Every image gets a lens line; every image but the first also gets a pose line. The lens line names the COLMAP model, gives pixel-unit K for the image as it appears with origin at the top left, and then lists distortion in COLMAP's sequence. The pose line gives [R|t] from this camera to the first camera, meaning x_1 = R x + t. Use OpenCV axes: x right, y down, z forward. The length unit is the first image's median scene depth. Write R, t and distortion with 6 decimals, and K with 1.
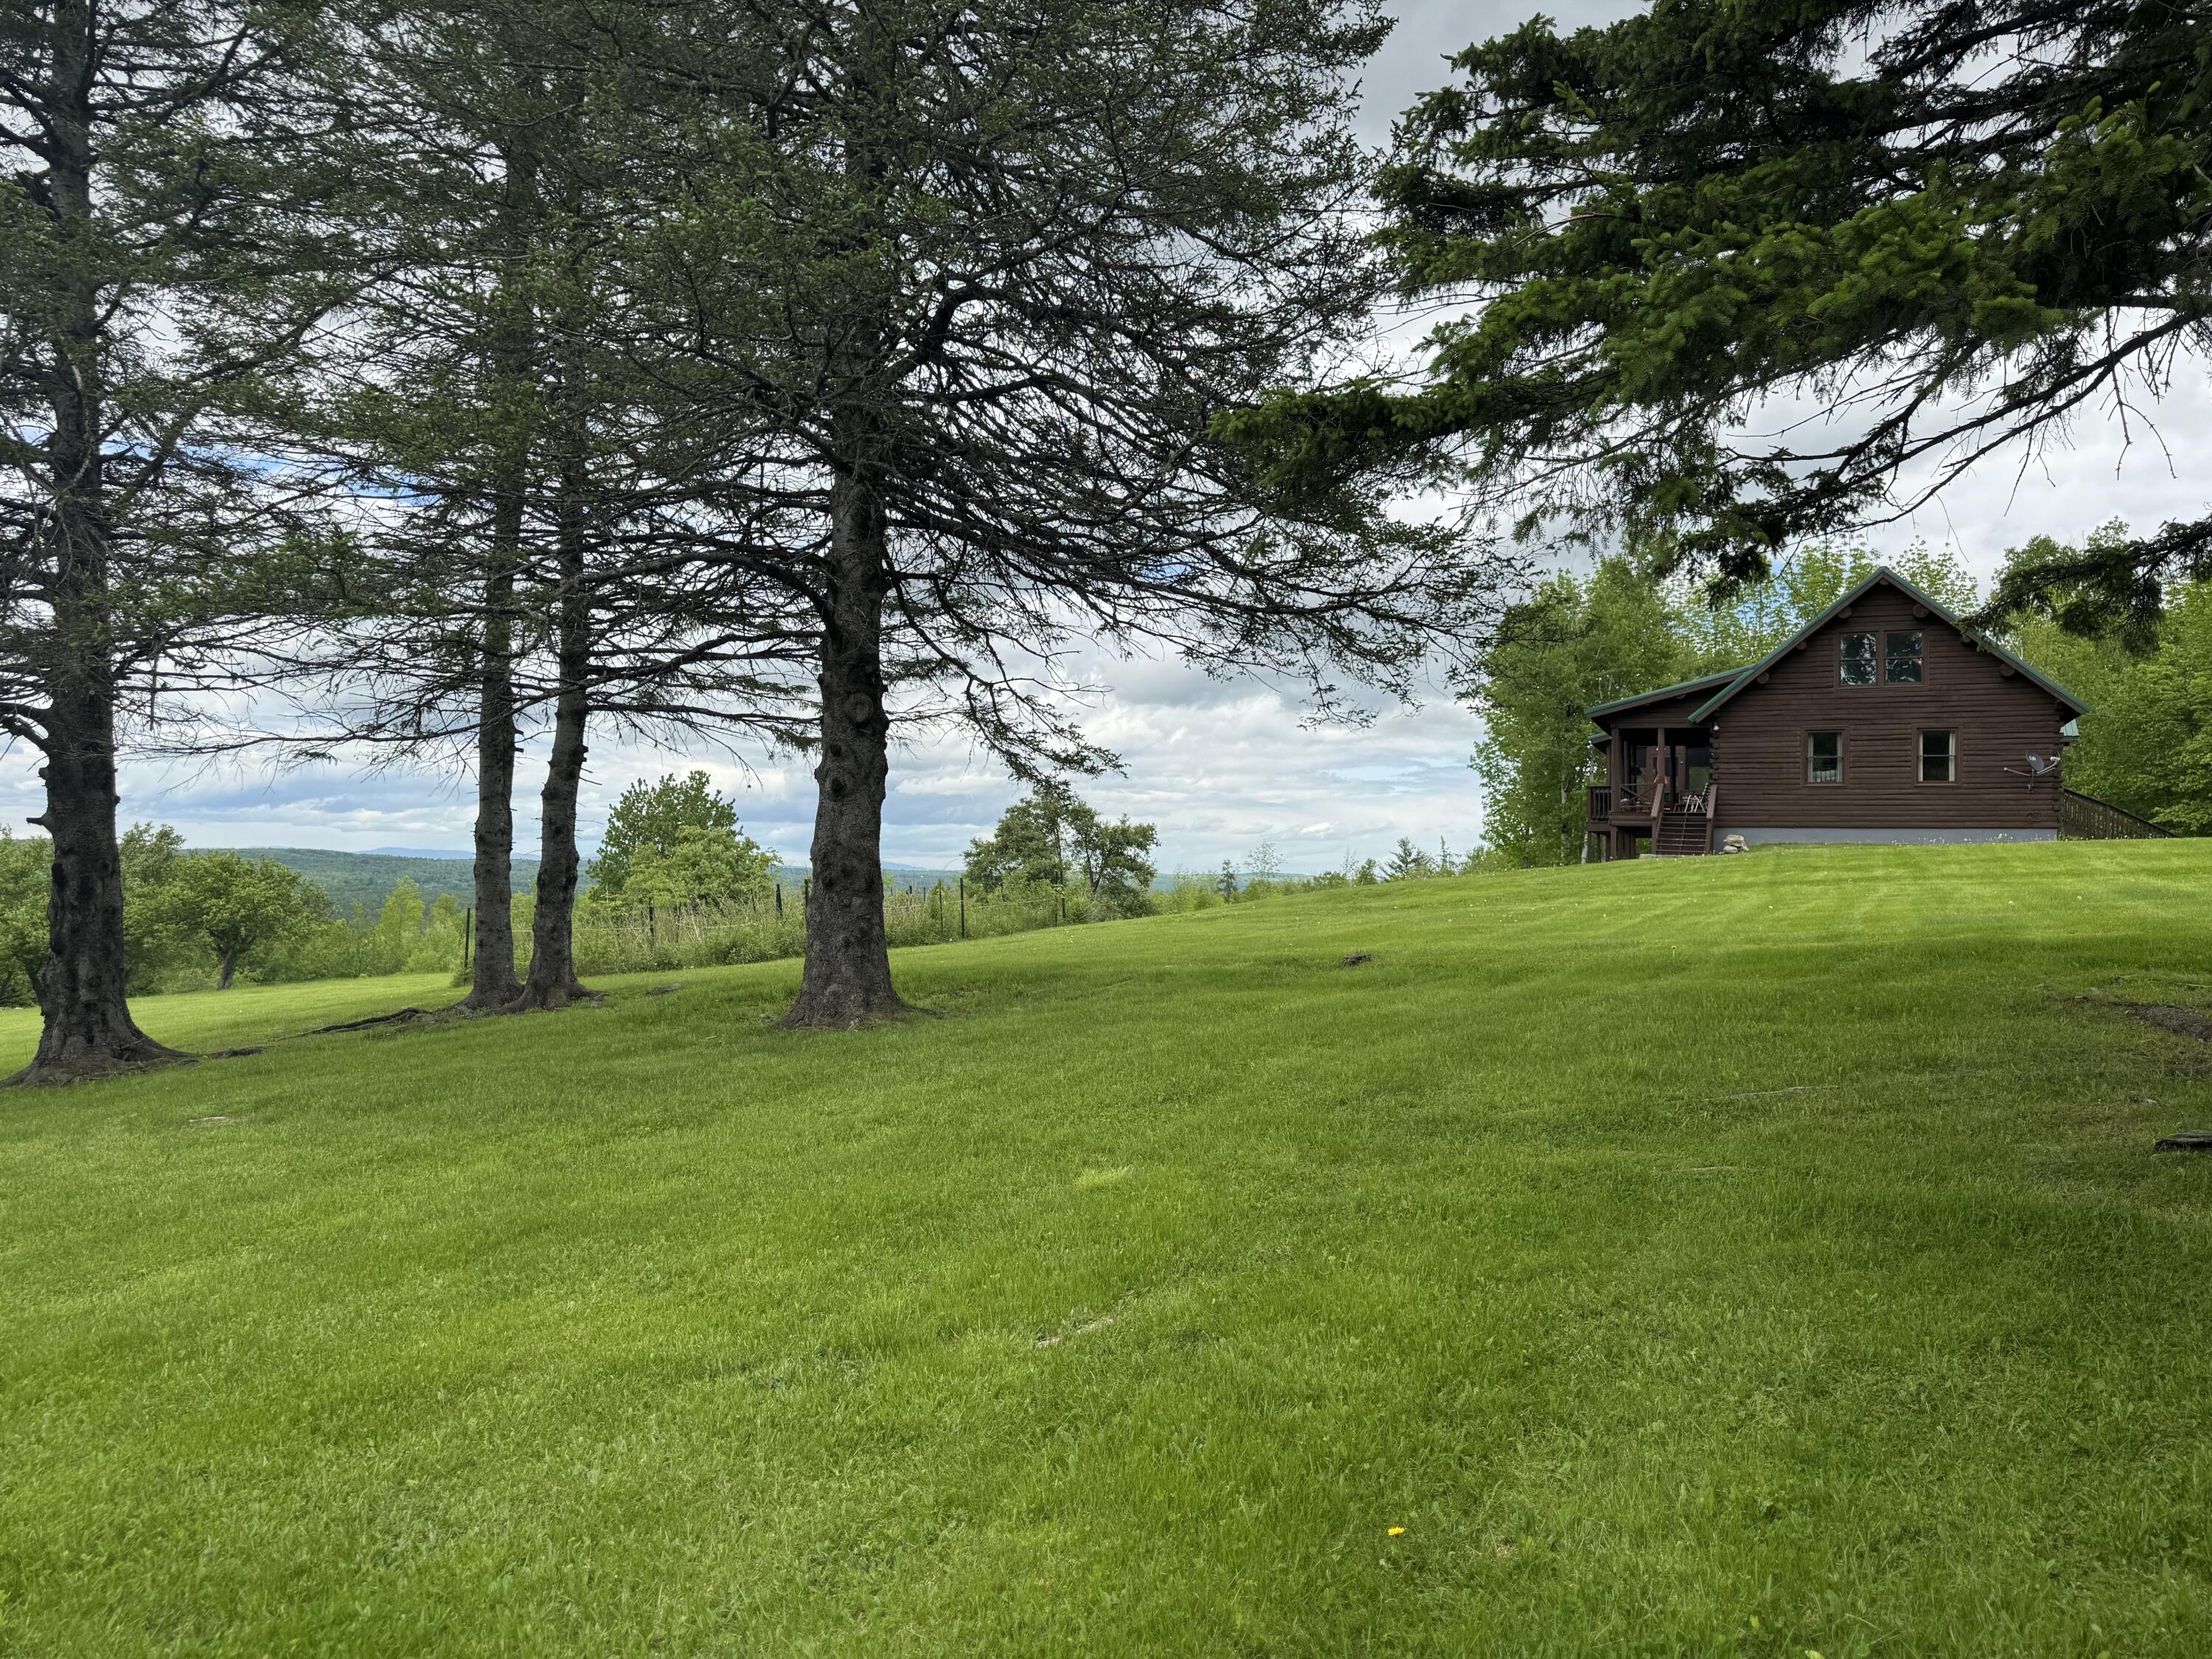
lens RADIAL K [[1541.7, 0, 1104.0], [0, 1541.7, 861.6], [0, 0, 1]] dist [0.004458, 0.000395]
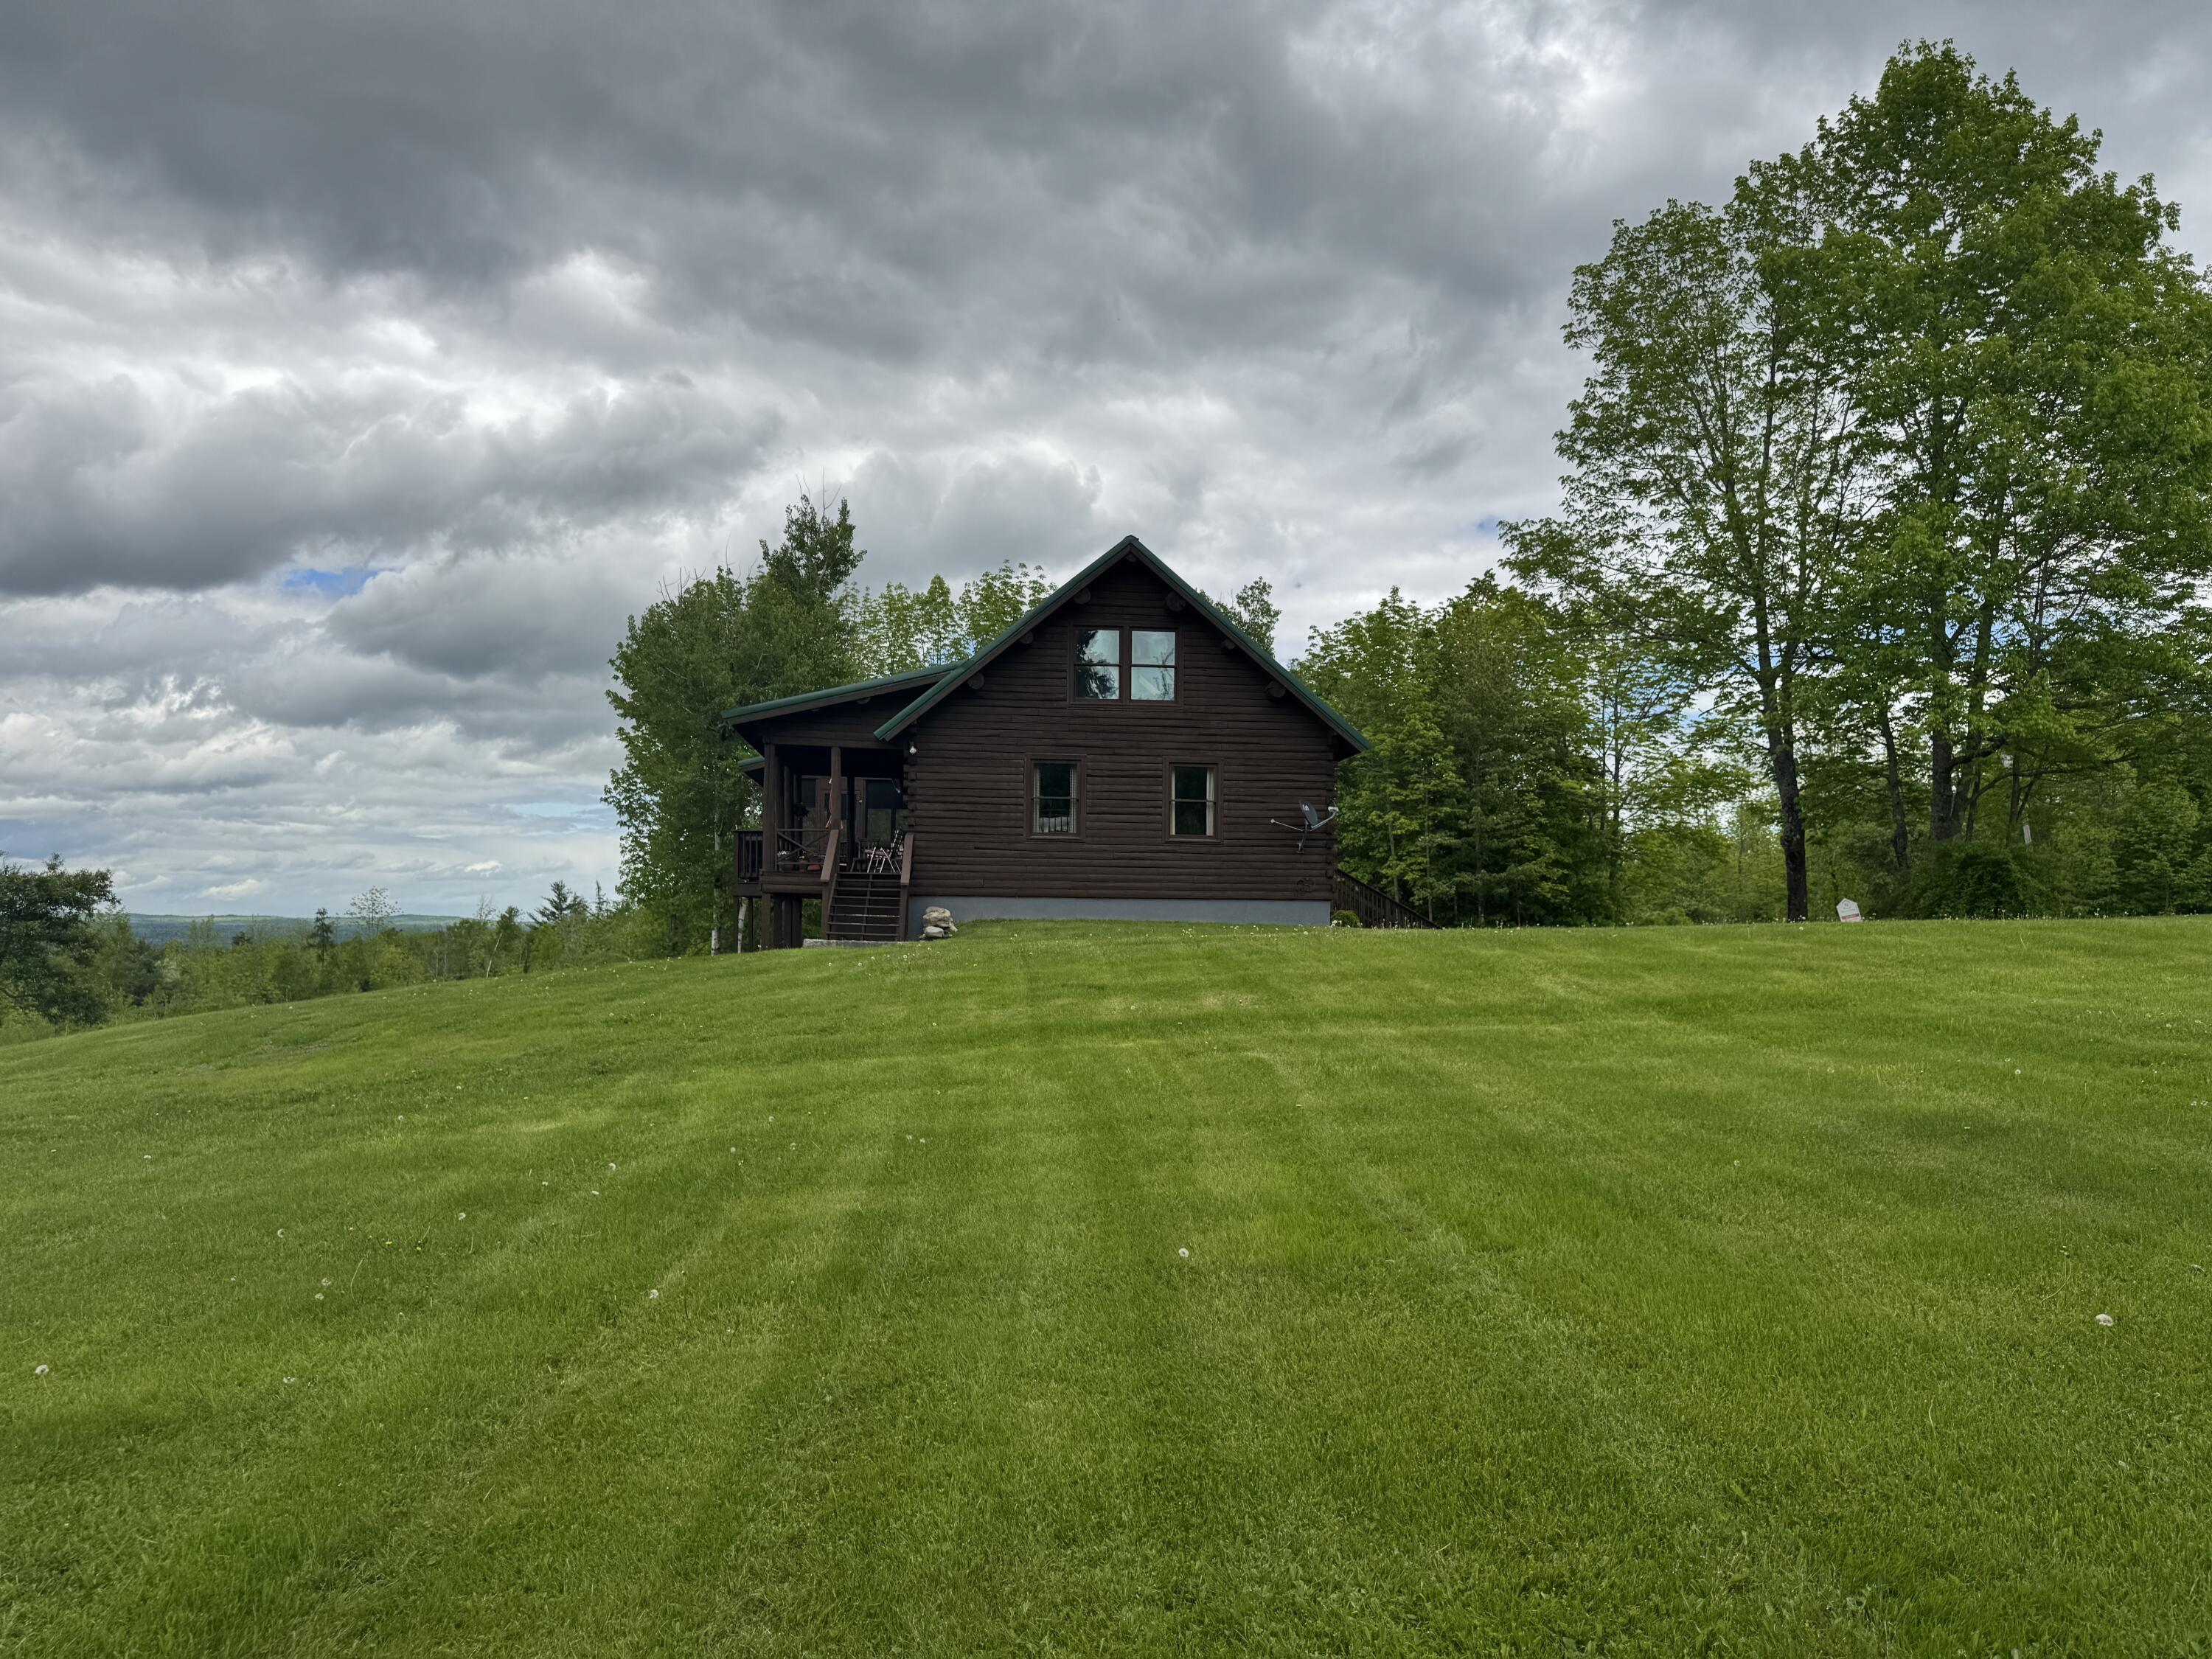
lens RADIAL K [[1541.7, 0, 1104.0], [0, 1541.7, 861.6], [0, 0, 1]] dist [0.004458, 0.000395]
pose [[0.868514, 0.011591, 0.495529, 0.126238], [0.000751, 0.999695, -0.024699, -0.019511], [-0.495663, 0.021824, 0.868240, 0.348303]]
